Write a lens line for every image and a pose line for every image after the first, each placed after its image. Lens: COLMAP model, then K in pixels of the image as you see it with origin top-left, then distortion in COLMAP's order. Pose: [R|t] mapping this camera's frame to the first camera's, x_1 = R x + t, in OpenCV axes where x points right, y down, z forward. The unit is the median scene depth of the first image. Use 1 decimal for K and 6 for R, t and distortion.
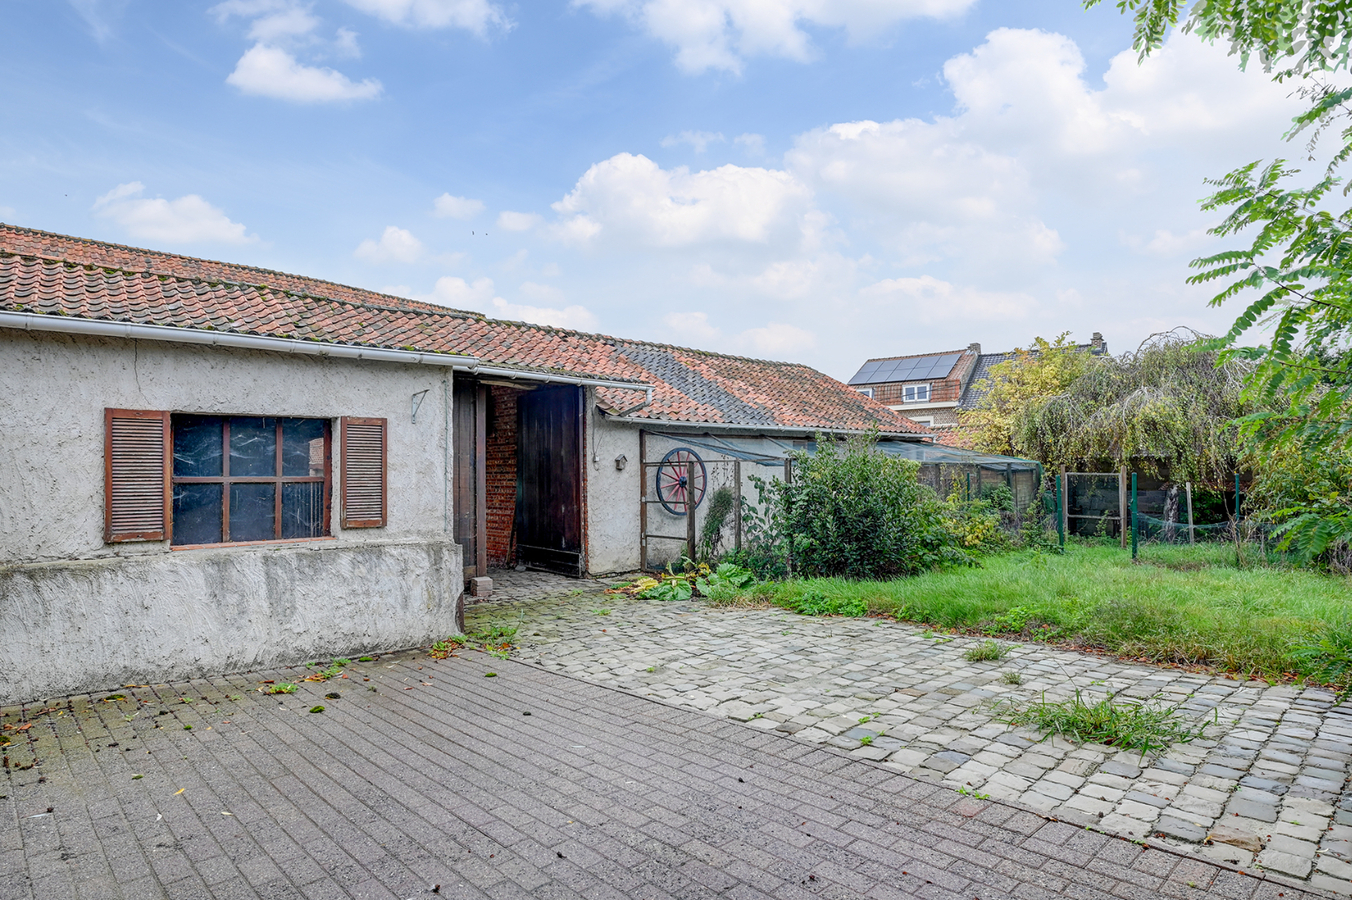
lens RADIAL K [[750.6, 0, 680.0], [0, 750.6, 485.3], [0, 0, 1]] dist [-0.001691, 0.000258]
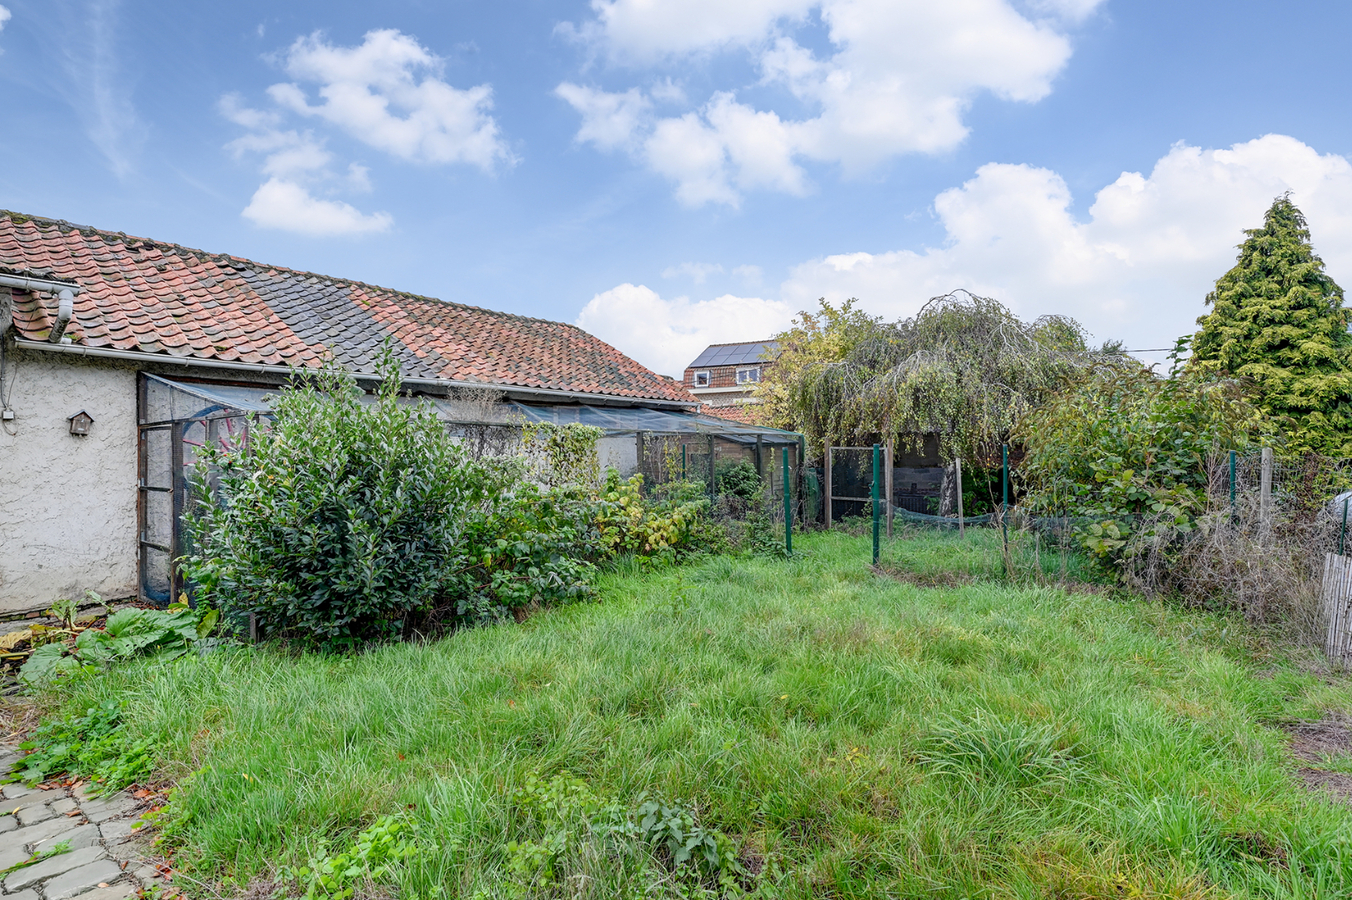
lens RADIAL K [[703.7, 0, 676.0], [0, 703.7, 450.0], [0, 0, 1]] dist [-0.000631, -0.000083]
pose [[0.983959, 0.003760, 0.178354, 0.225440], [-0.000341, 0.999816, -0.019197, 0.001616], [-0.178394, 0.018829, 0.983779, 0.281935]]
